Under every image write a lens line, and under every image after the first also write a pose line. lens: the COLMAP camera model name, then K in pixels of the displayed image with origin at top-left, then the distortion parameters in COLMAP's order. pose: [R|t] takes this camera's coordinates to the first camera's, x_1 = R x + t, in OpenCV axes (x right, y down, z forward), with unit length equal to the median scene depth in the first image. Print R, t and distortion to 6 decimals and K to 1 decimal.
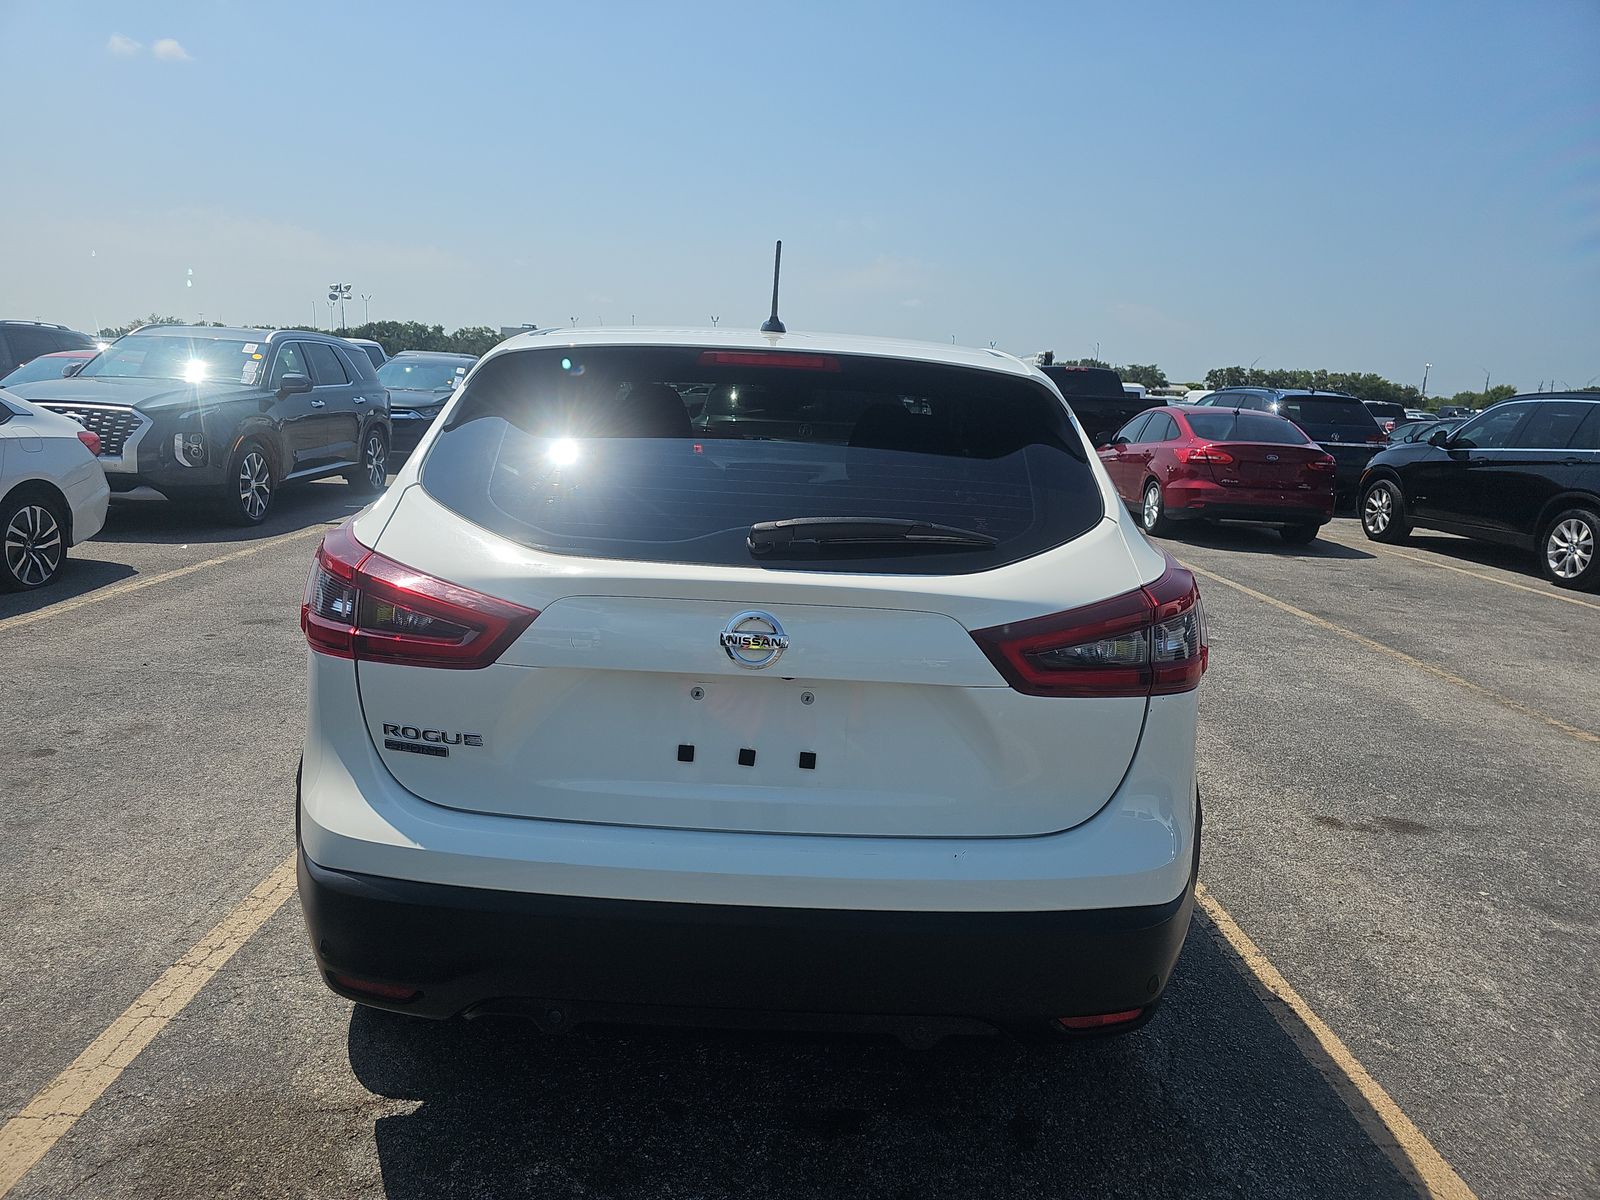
lens RADIAL K [[1073.4, 0, 805.7], [0, 1073.4, 564.2], [0, 0, 1]] dist [0.045435, -0.045416]
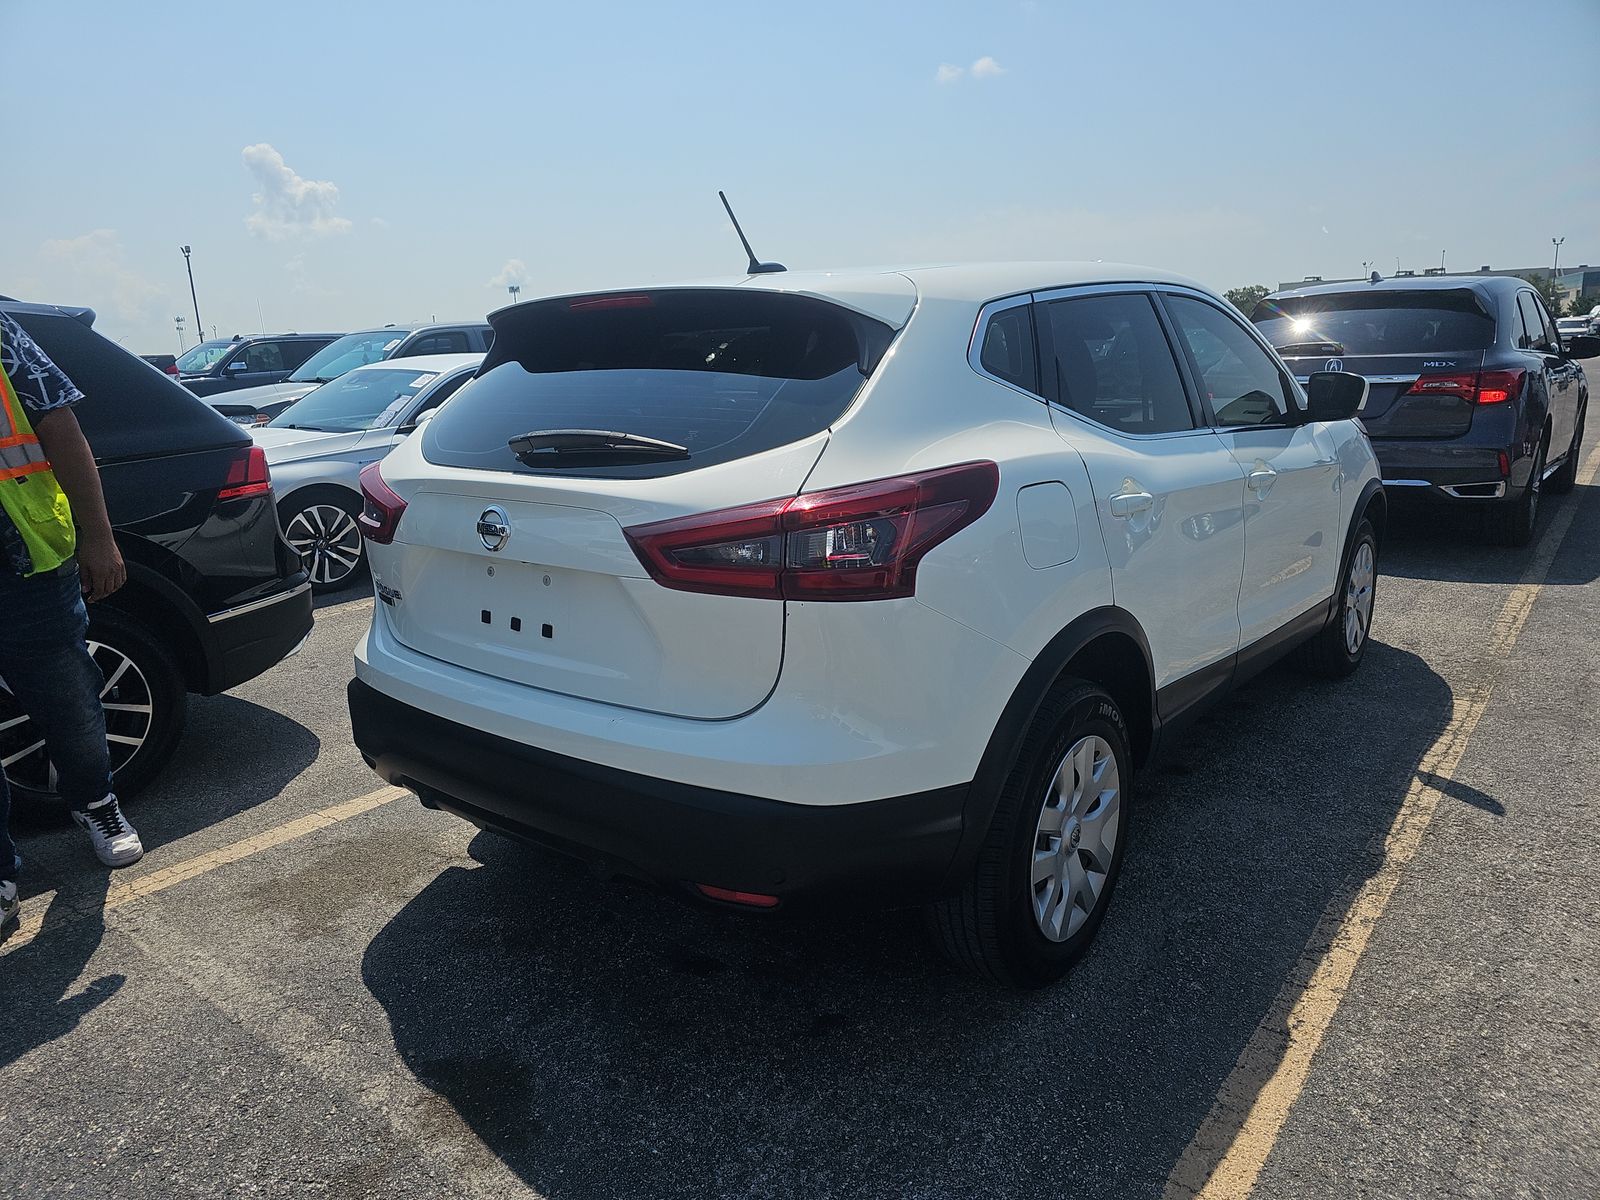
lens RADIAL K [[1076.9, 0, 788.3], [0, 1076.9, 595.9], [0, 0, 1]] dist [0.045146, -0.034141]
pose [[0.762911, 0.063466, -0.643381, 0.972763], [-0.028763, 0.997517, 0.064292, 0.052961], [0.645864, -0.030544, 0.762842, 0.226035]]
